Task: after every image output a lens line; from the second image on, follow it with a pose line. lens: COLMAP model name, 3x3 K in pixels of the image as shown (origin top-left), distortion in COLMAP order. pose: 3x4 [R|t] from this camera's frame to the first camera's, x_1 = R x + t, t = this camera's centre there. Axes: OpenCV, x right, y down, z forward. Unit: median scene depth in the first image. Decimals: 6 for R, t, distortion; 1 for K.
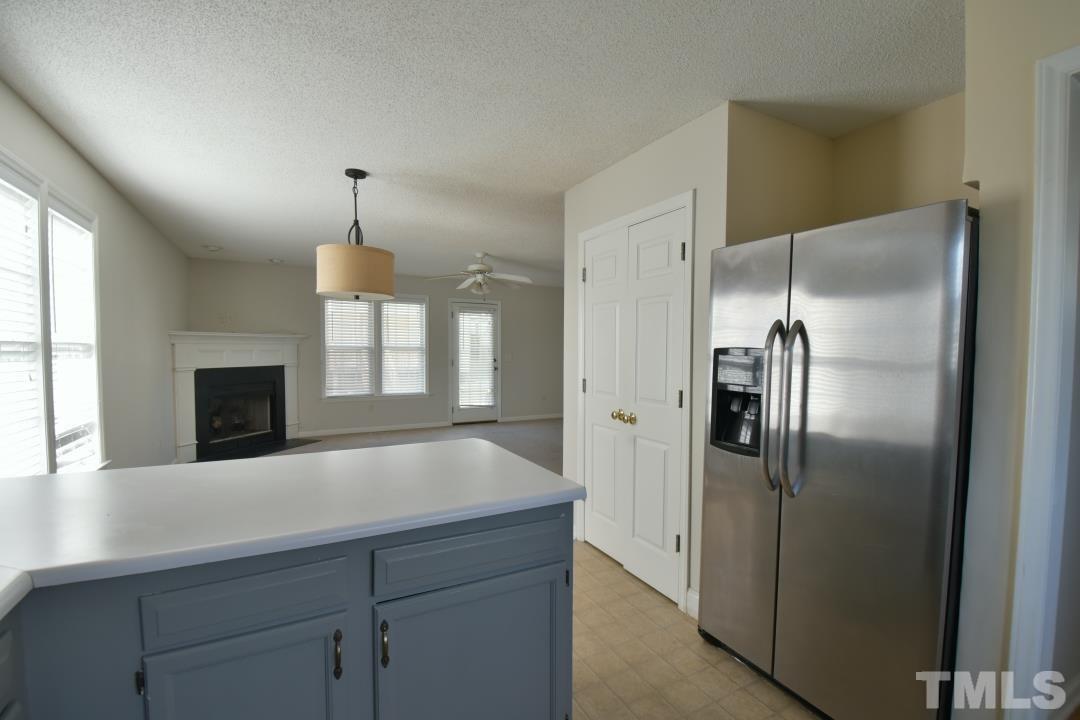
lens RADIAL K [[476.7, 0, 541.3], [0, 476.7, 367.2], [0, 0, 1]] dist [0.002620, 0.000001]
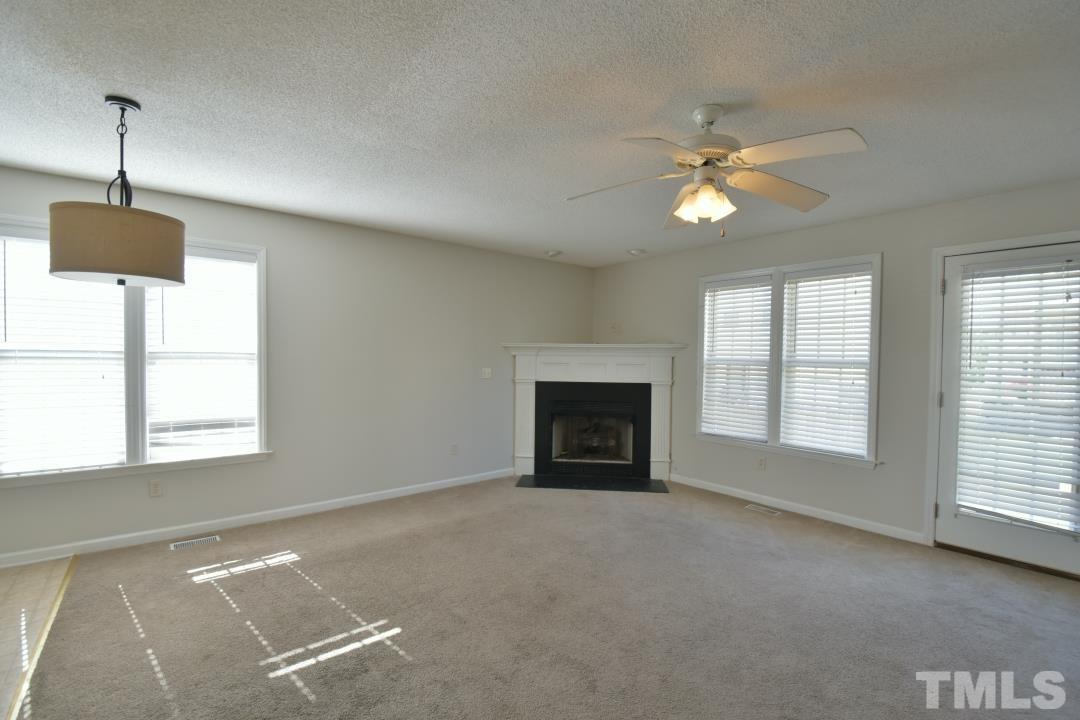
lens RADIAL K [[476.7, 0, 541.3], [0, 476.7, 367.2], [0, 0, 1]] dist [0.002620, 0.000001]
pose [[0.197183, 0.019049, -0.980182, 0.180327], [-0.051037, 0.998655, 0.009141, -0.026916], [0.979037, 0.048223, 0.197890, 0.639864]]
